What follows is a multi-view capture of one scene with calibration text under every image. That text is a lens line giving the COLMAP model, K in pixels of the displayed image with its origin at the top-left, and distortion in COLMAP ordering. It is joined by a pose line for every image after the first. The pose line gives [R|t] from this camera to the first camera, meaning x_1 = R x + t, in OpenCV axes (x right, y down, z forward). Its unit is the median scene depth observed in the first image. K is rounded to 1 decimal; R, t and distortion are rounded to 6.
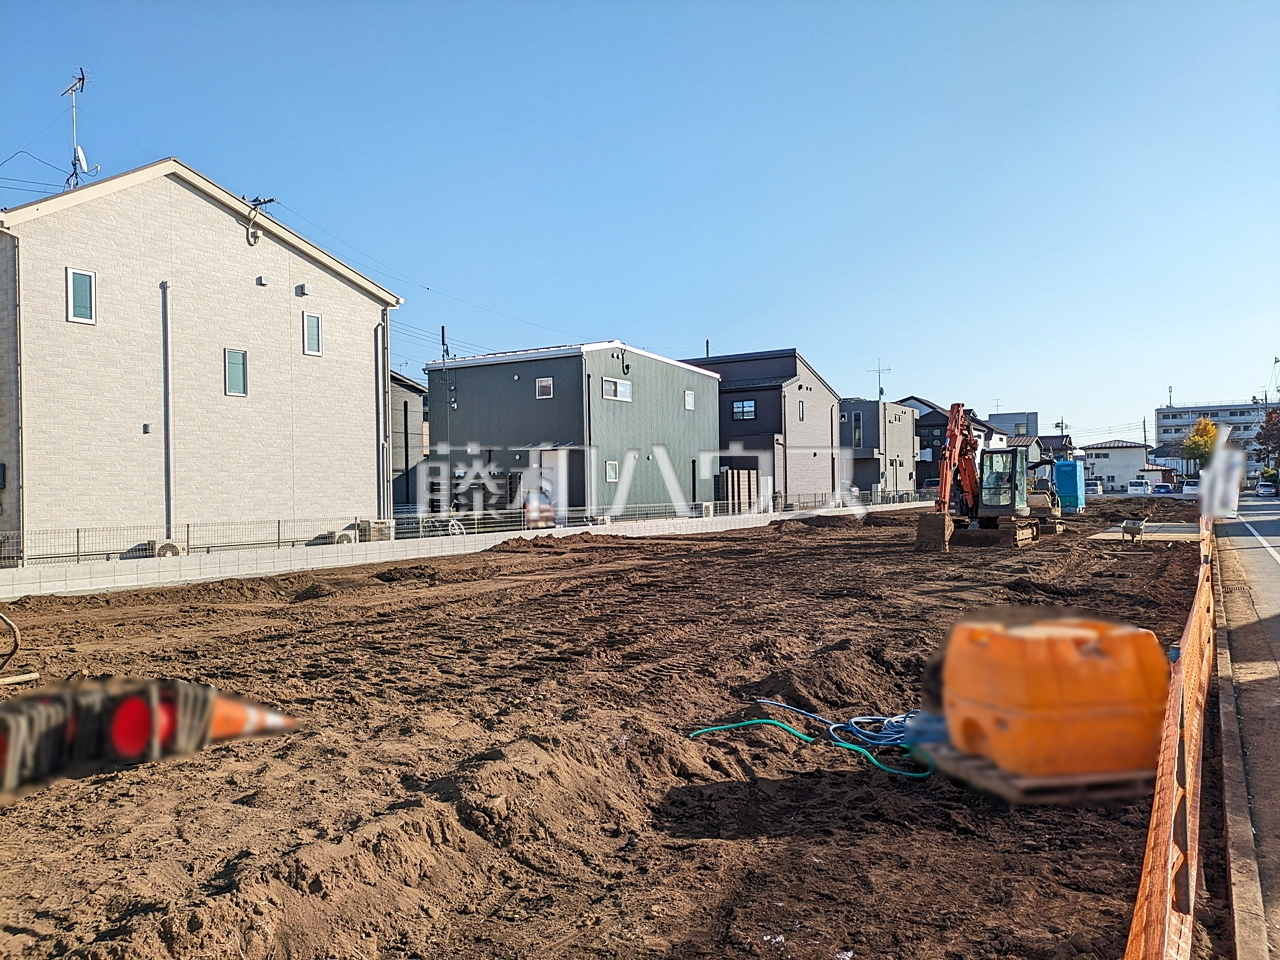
lens RADIAL K [[914.7, 0, 640.0], [0, 914.7, 480.0], [0, 0, 1]] dist [0.071130, -0.049325]
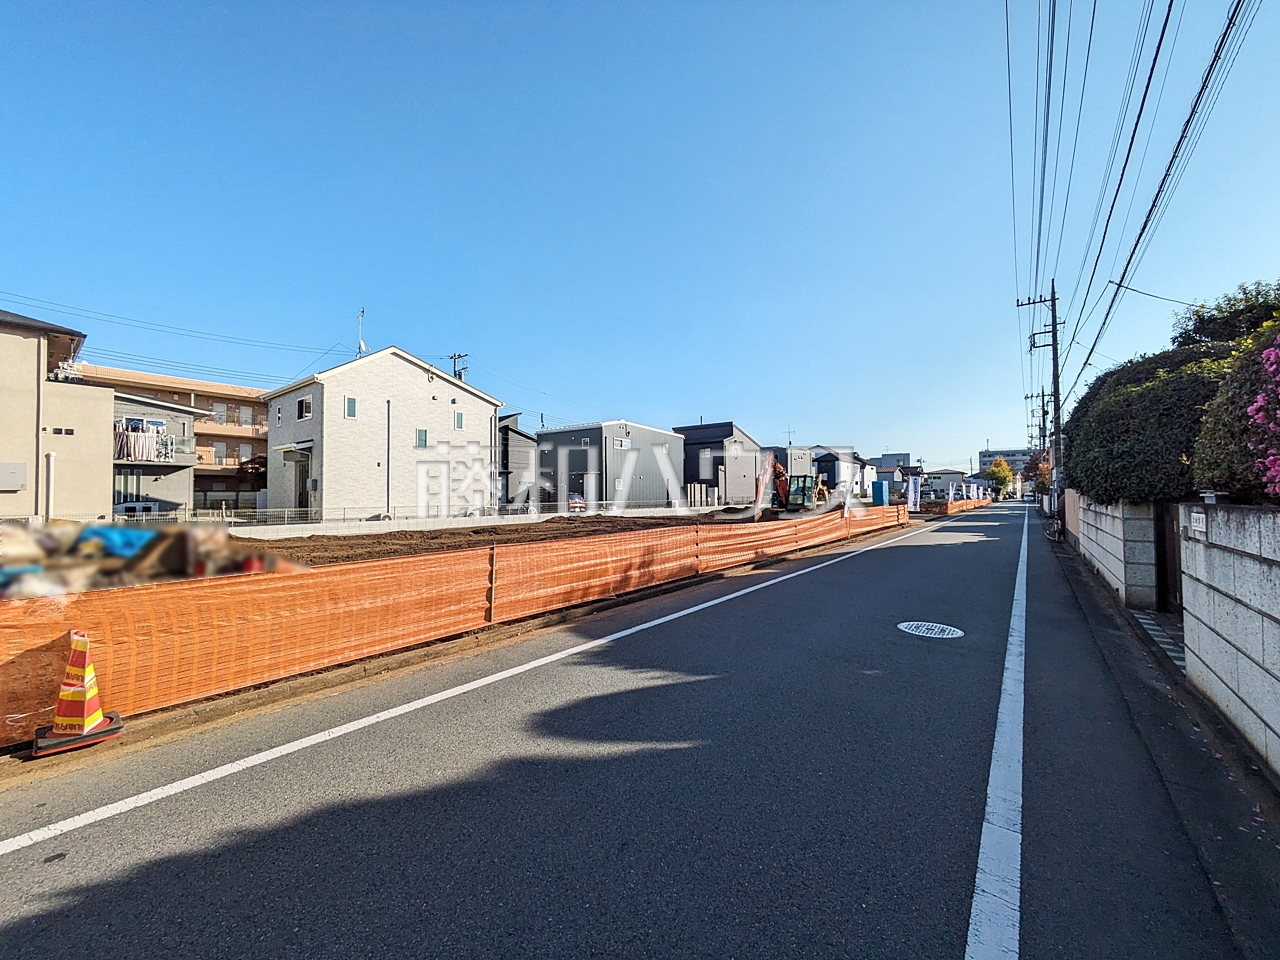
lens RADIAL K [[492.5, 0, 640.0], [0, 492.5, 480.0], [0, 0, 1]] dist [0.010840, 0.000010]
pose [[0.993070, 0.007405, -0.117287, 0.099542], [-0.009429, 0.999816, -0.016714, -0.001043], [0.117142, 0.017704, 0.992957, -0.051534]]
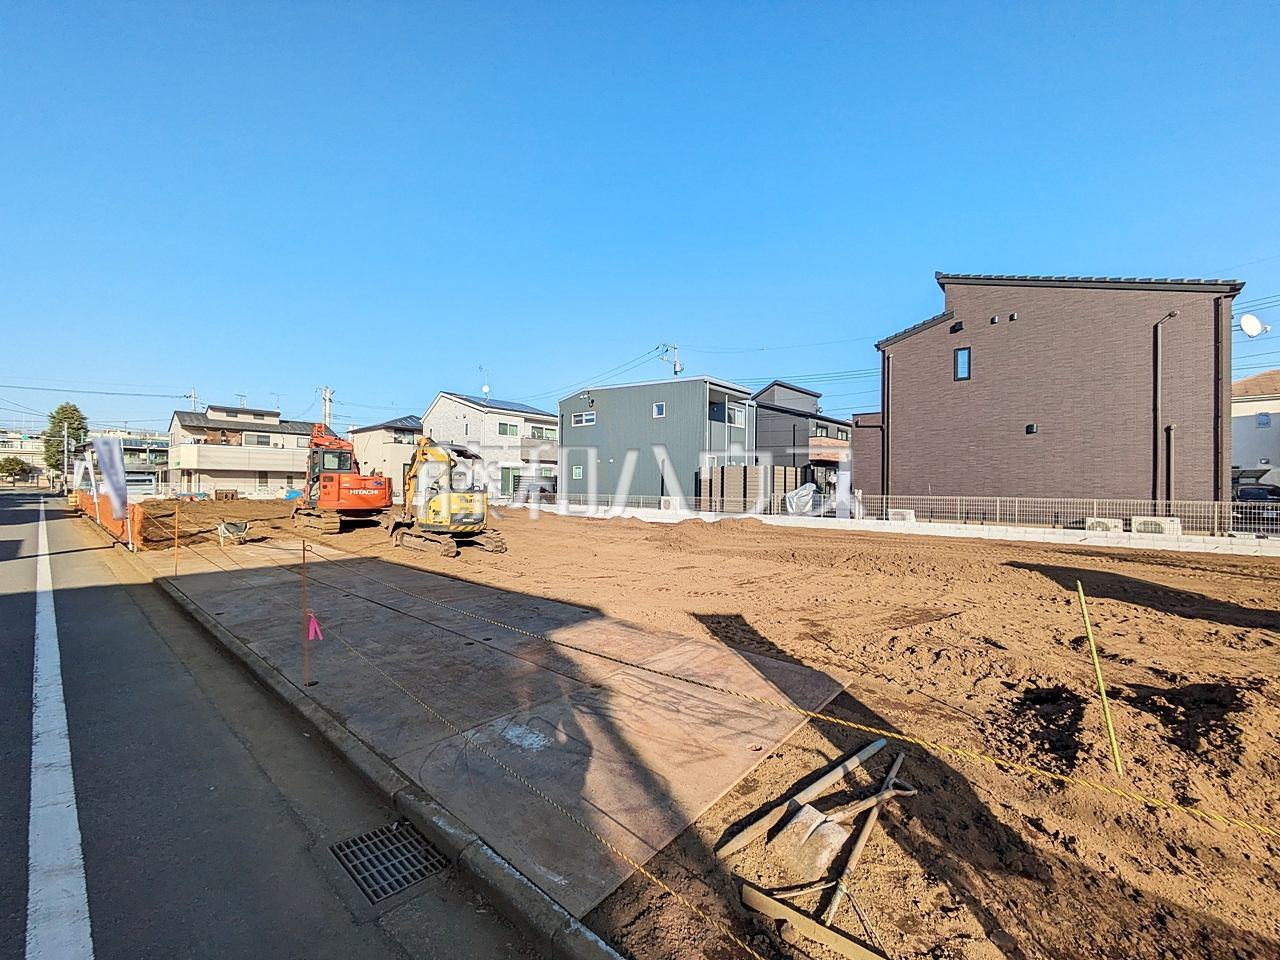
lens RADIAL K [[492.5, 0, 640.0], [0, 492.5, 480.0], [0, 0, 1]] dist [0.010840, 0.000010]
pose [[-0.129246, -0.001731, -0.991611, 0.545221], [0.001235, 0.999997, -0.001907, 0.003520], [0.991612, -0.001471, -0.129244, 0.841011]]
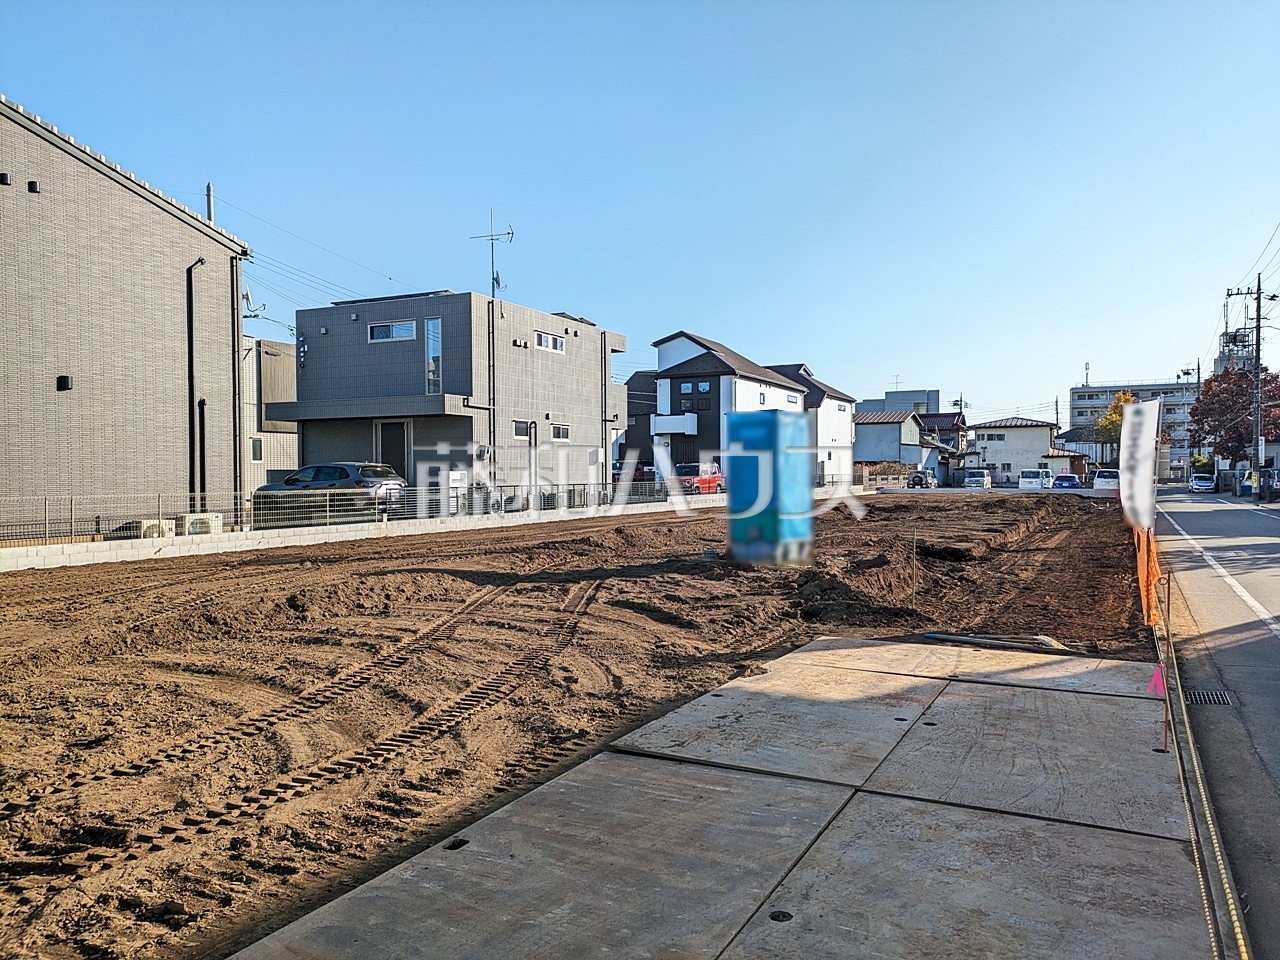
lens RADIAL K [[914.7, 0, 640.0], [0, 914.7, 480.0], [0, 0, 1]] dist [0.071130, -0.049325]
pose [[0.997768, 0.008787, 0.066203, 0.400114], [-0.009834, 0.999832, 0.015497, 0.000884], [-0.066055, -0.016114, 0.997686, 0.667111]]
